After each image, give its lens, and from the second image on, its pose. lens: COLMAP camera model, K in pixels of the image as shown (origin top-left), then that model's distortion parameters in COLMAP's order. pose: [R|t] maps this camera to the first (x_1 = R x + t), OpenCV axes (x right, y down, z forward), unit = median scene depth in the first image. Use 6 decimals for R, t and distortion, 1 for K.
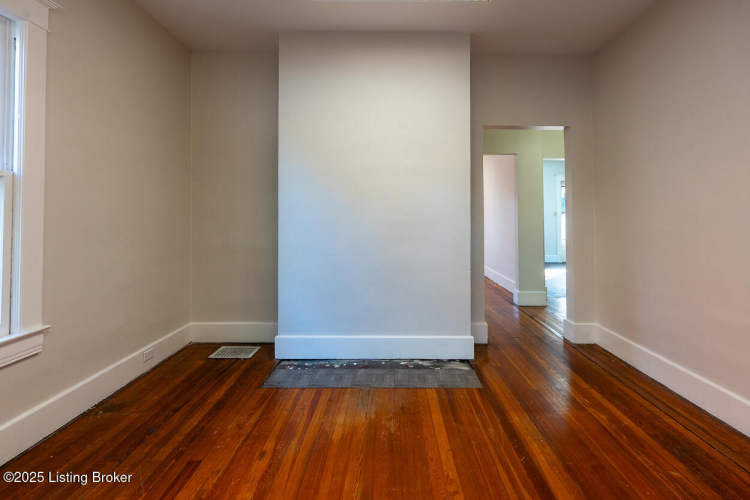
lens RADIAL K [[362.9, 0, 390.8], [0, 362.9, 208.0], [0, 0, 1]] dist [-0.000826, 0.000919]
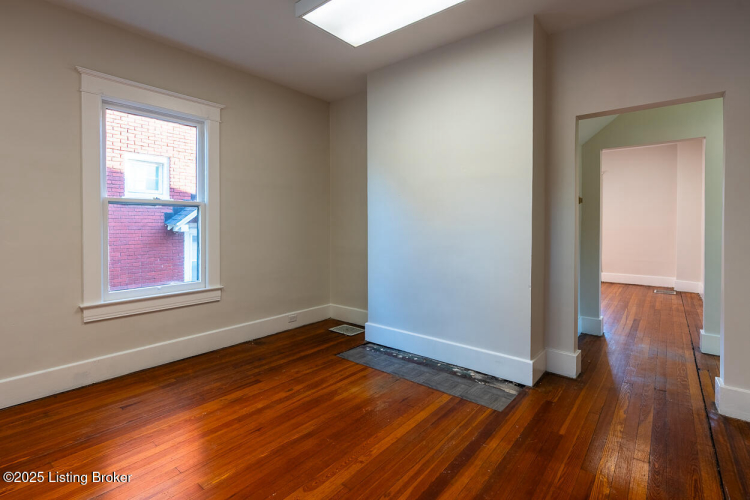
lens RADIAL K [[357.1, 0, 366.5], [0, 357.1, 226.9], [0, 0, 1]] dist [-0.001888, 0.001052]
pose [[0.759099, 0.002525, -0.650970, 0.587190], [0.013119, 0.999730, 0.019176, 0.003586], [0.650843, -0.023097, 0.758861, 0.098210]]
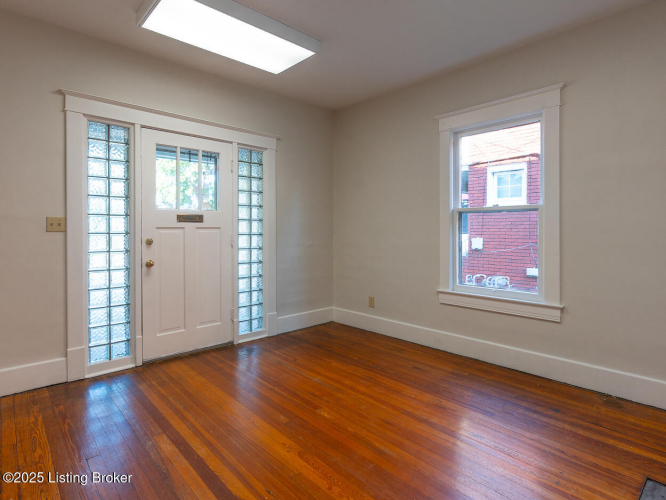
lens RADIAL K [[360.9, 0, 334.6], [0, 360.9, 232.3], [0, 0, 1]] dist [-0.001113, 0.000355]
pose [[-0.733501, -0.000332, -0.679689, 0.557869], [0.010935, 0.999865, -0.012290, 0.027264], [0.679601, -0.016447, -0.733398, 1.127540]]
